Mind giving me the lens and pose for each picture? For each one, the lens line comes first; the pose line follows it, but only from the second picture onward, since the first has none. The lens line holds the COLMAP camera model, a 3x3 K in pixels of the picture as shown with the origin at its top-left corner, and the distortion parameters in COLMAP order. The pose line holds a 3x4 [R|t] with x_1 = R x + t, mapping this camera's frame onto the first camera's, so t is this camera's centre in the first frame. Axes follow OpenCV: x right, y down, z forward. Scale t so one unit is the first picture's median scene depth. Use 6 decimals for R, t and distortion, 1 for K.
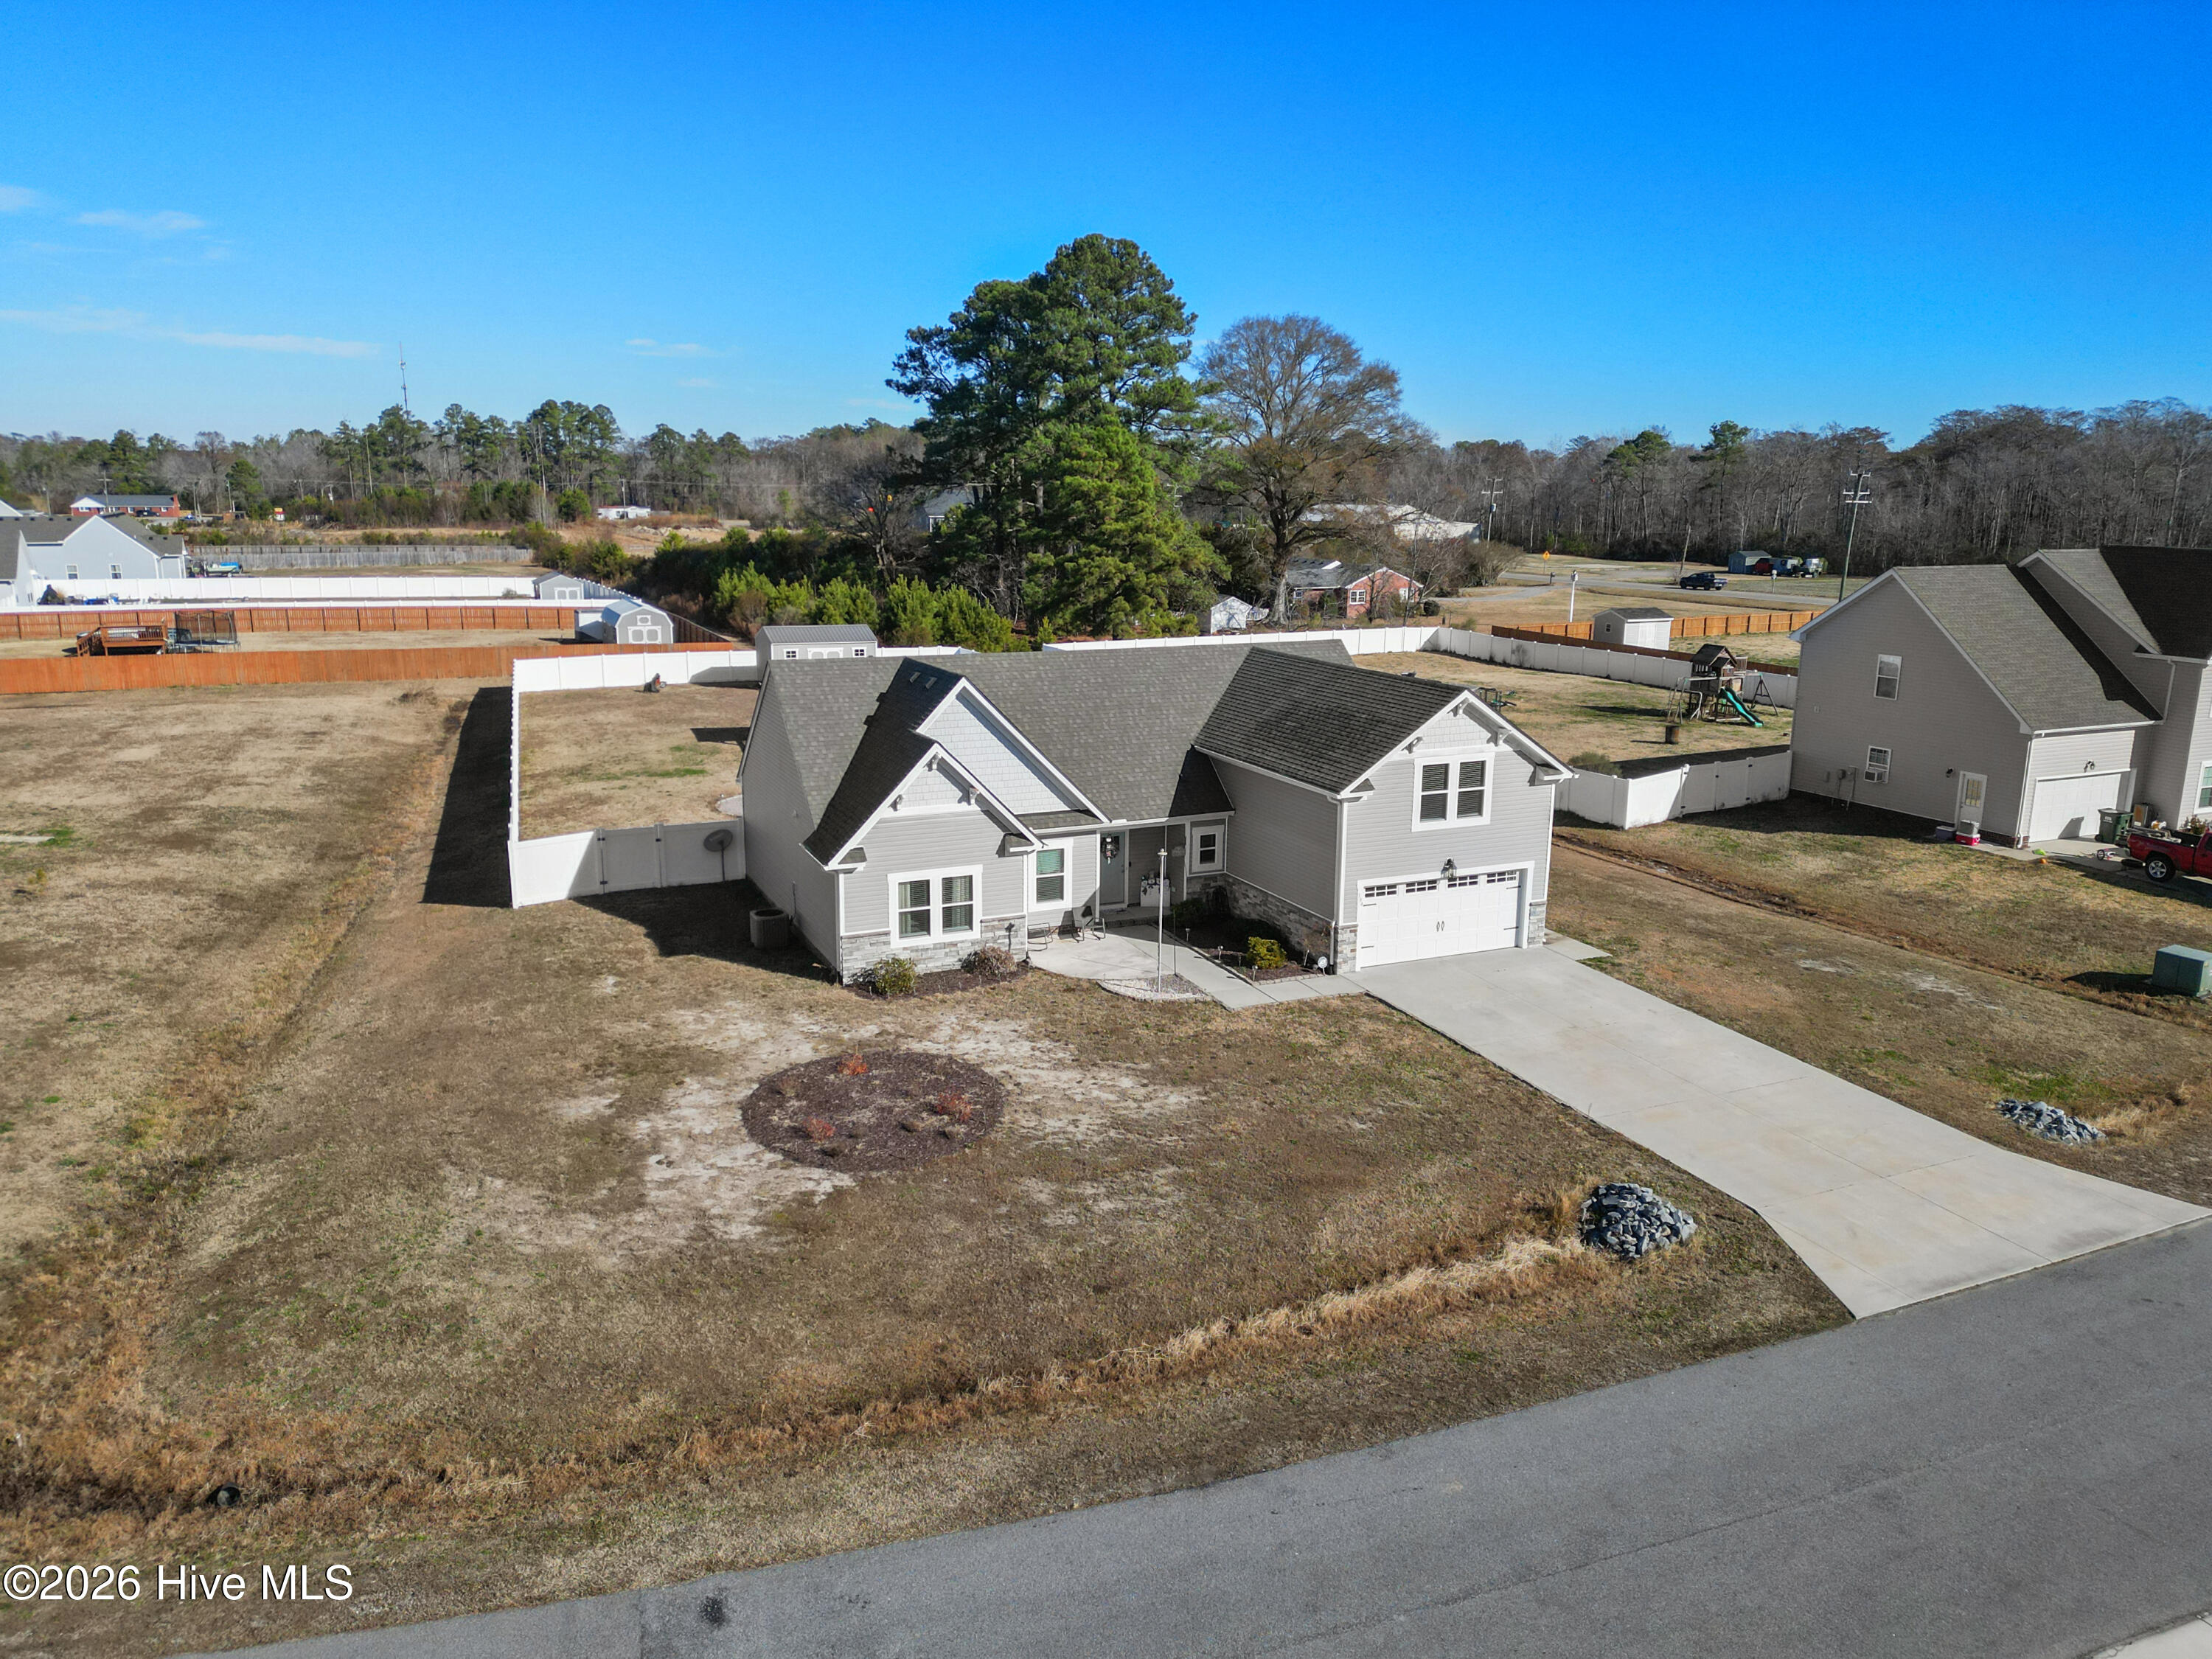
lens RADIAL K [[1548.0, 0, 1103.9], [0, 1548.0, 826.7], [0, 0, 1]] dist [0.098801, -0.102813]
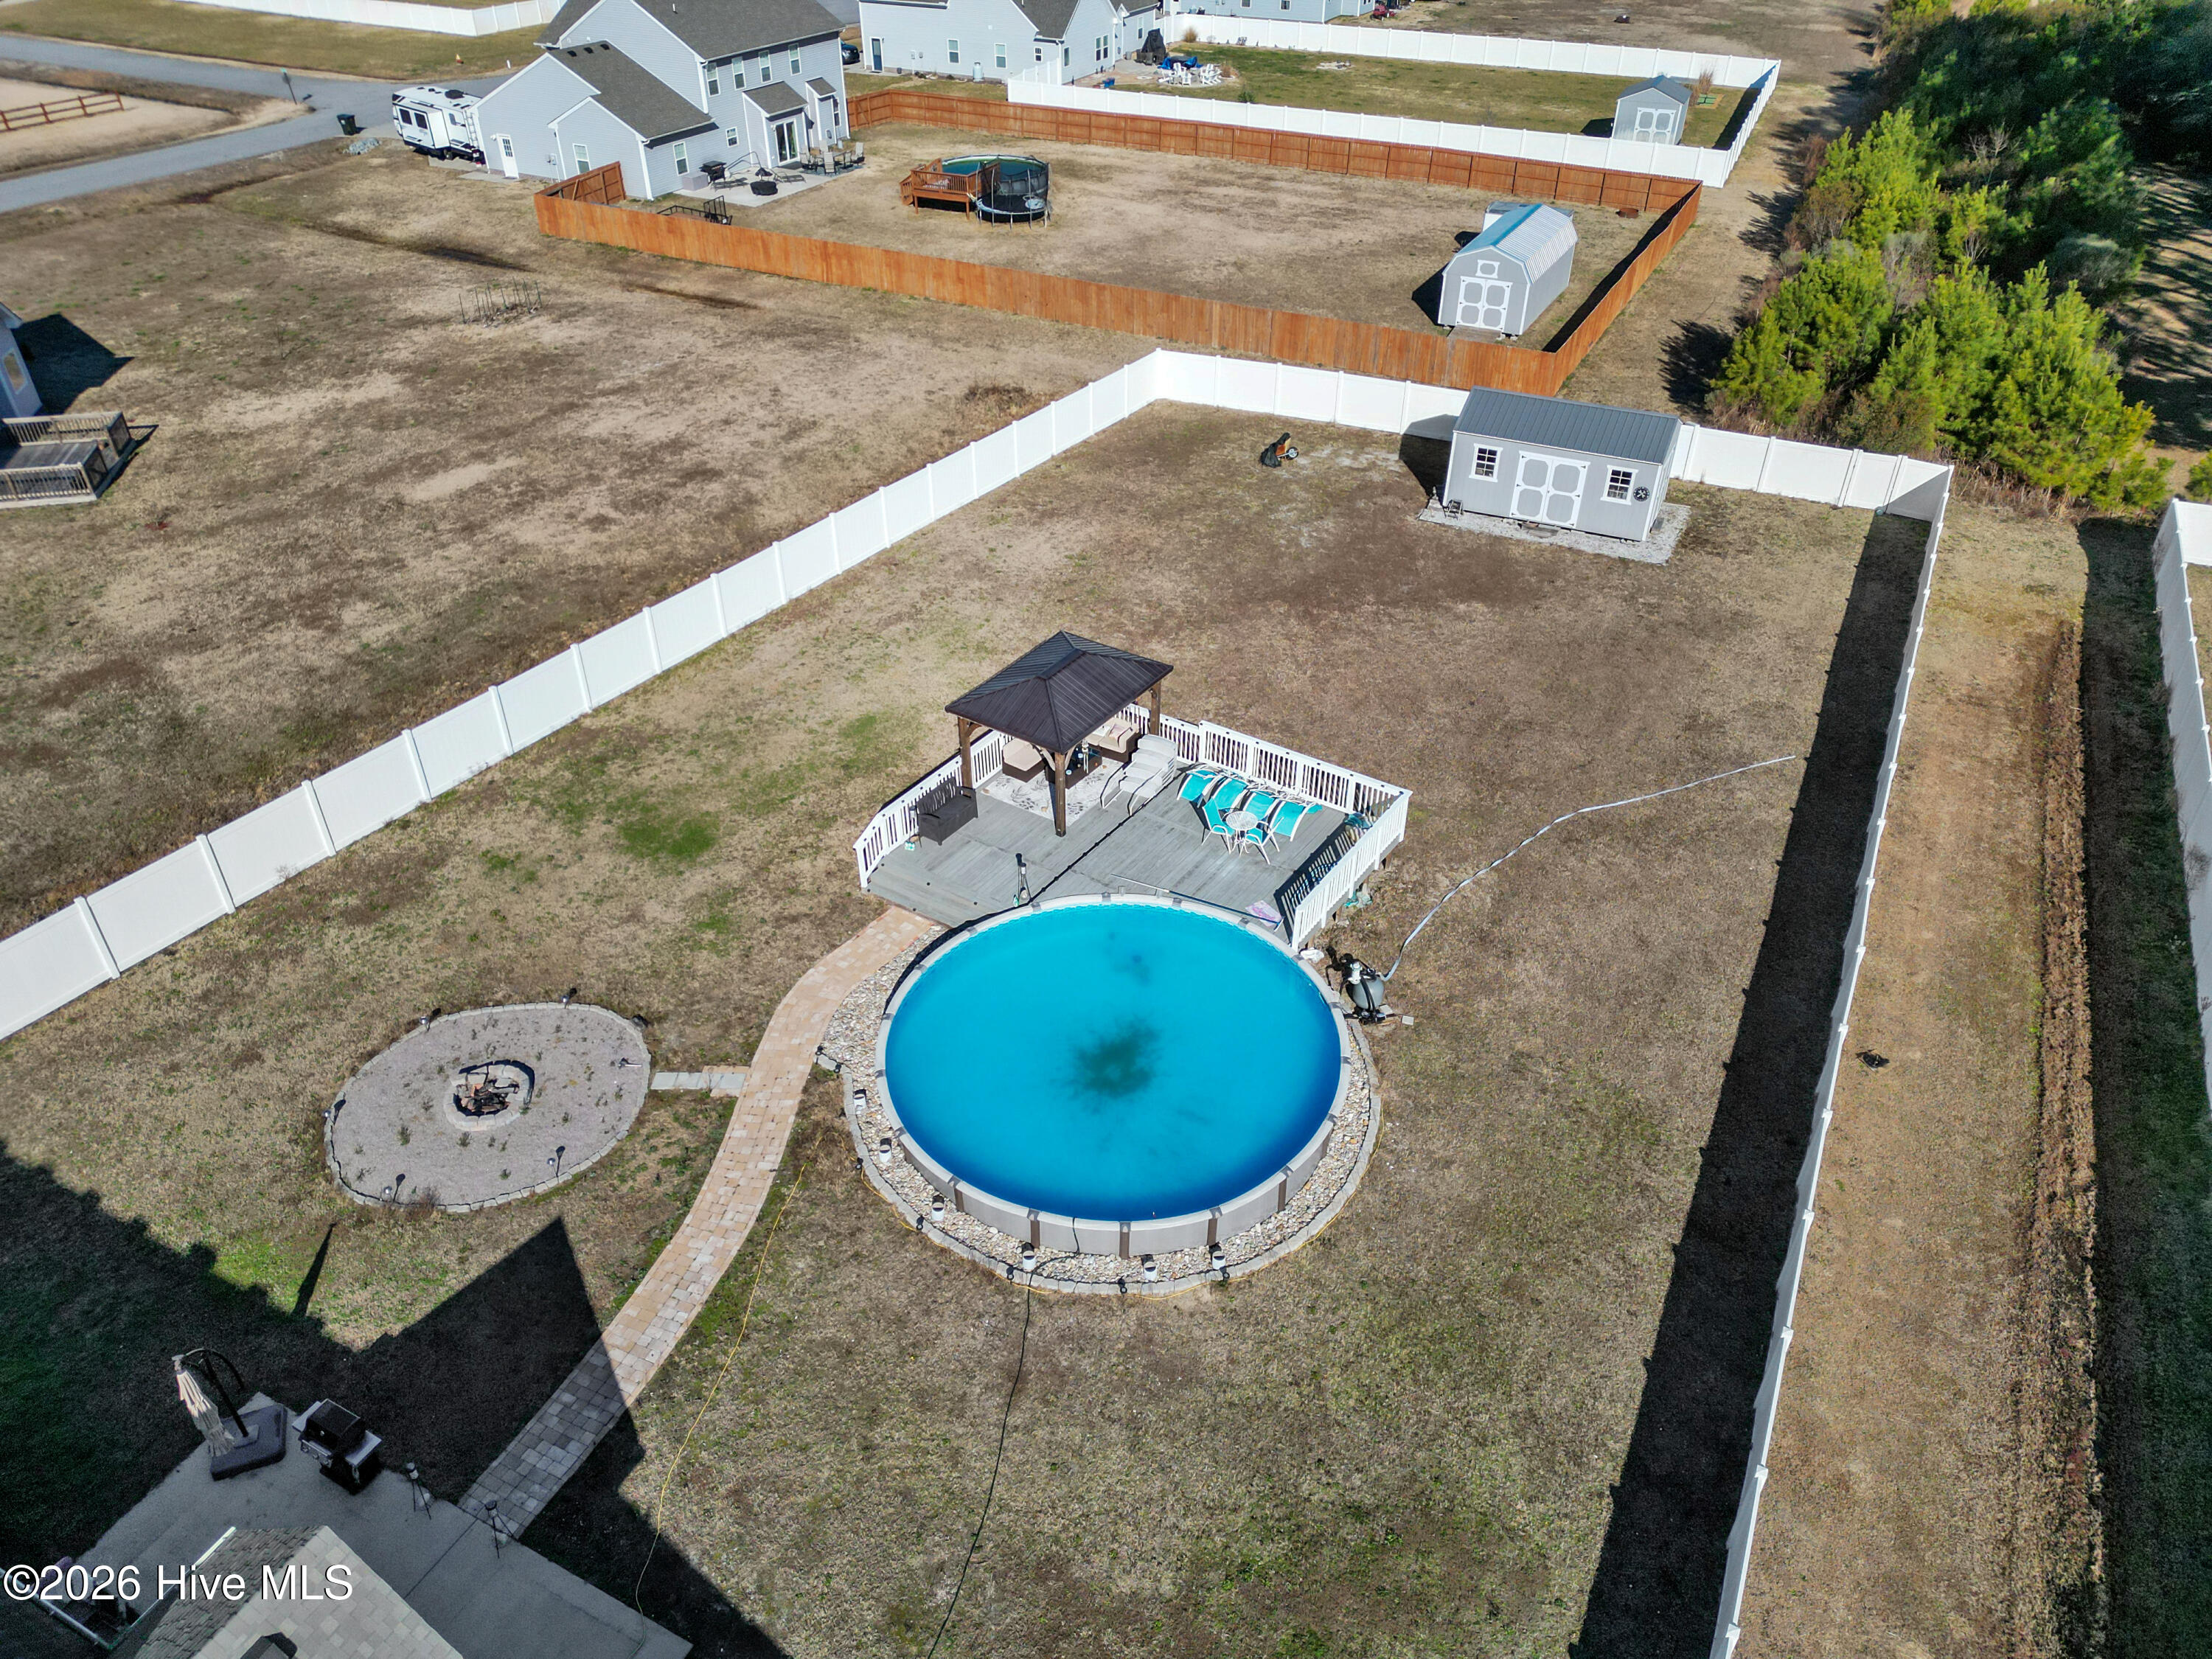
lens RADIAL K [[1538.2, 0, 1104.1], [0, 1538.2, 822.5], [0, 0, 1]] dist [0.092987, -0.096934]
pose [[0.613383, 0.442304, -0.654315, 0.294304], [-0.163091, 0.881551, 0.443023, -0.505370], [0.772763, -0.165029, 0.612864, 1.289126]]
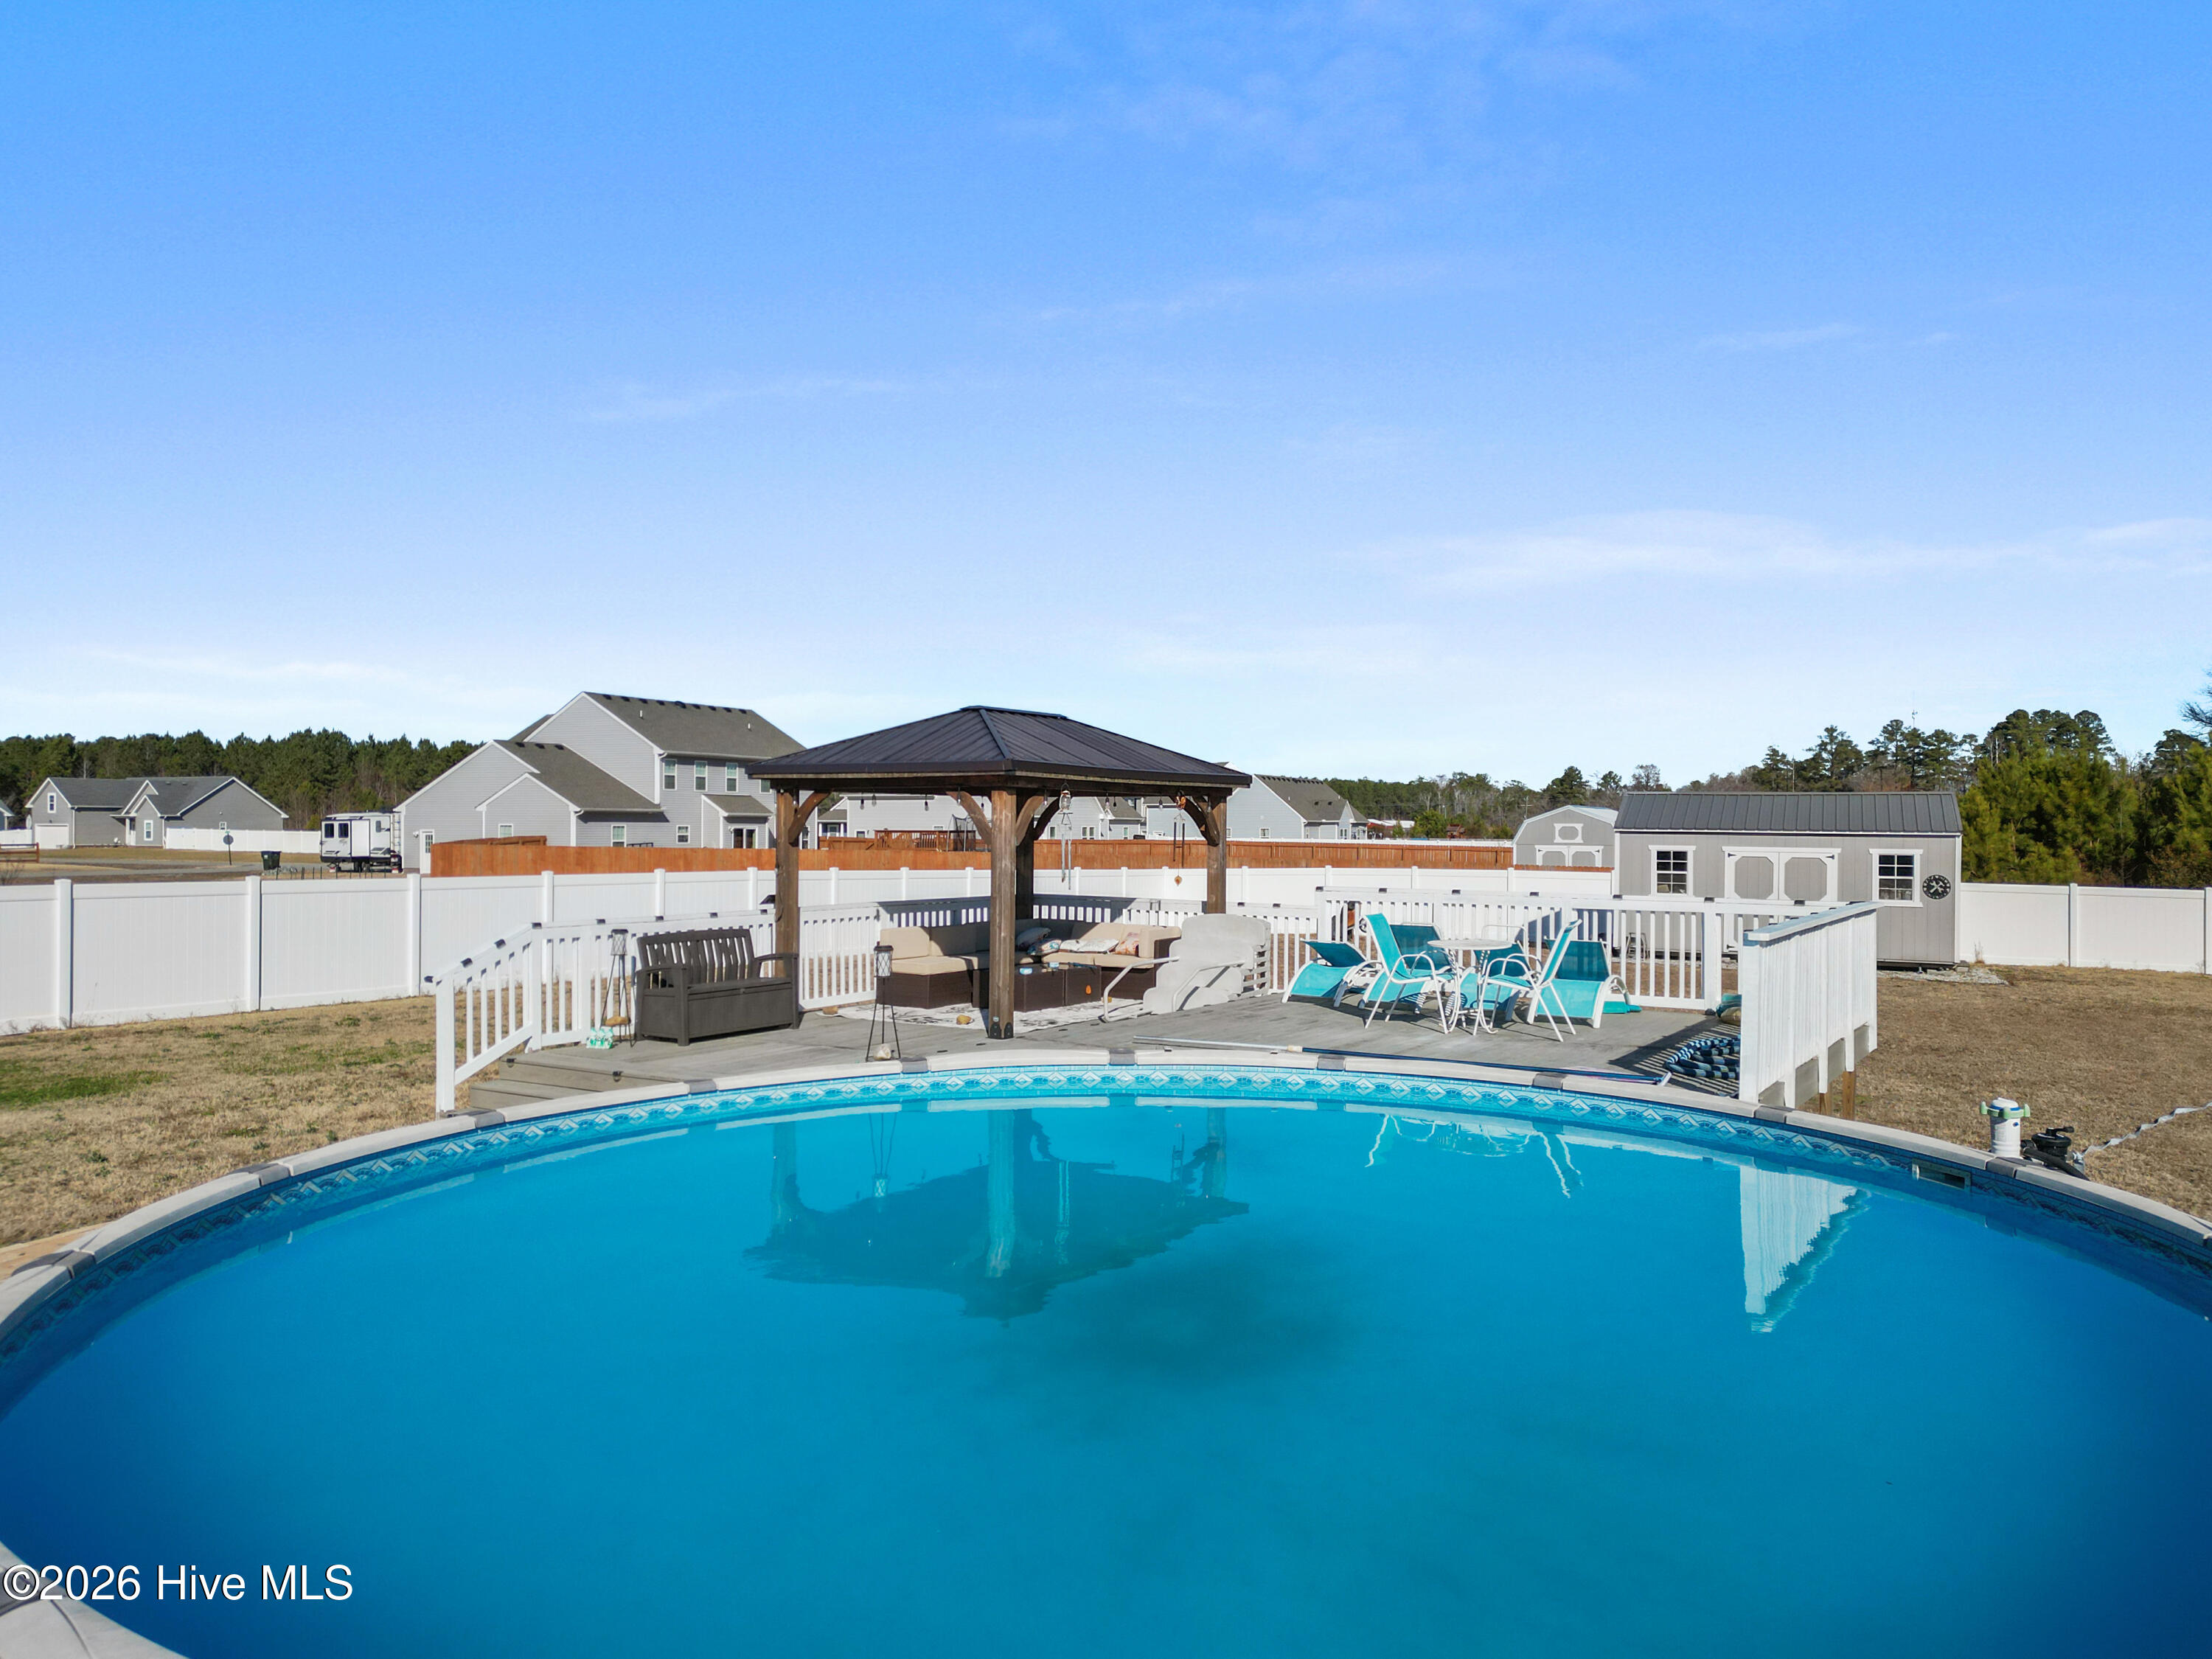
lens RADIAL K [[1538.2, 0, 1104.1], [0, 1538.2, 822.5], [0, 0, 1]] dist [0.092987, -0.096934]
pose [[0.621790, -0.010285, -0.783117, -0.005633], [-0.167957, 0.974899, -0.146161, -0.105336], [0.764963, 0.222411, 0.604454, 1.605684]]
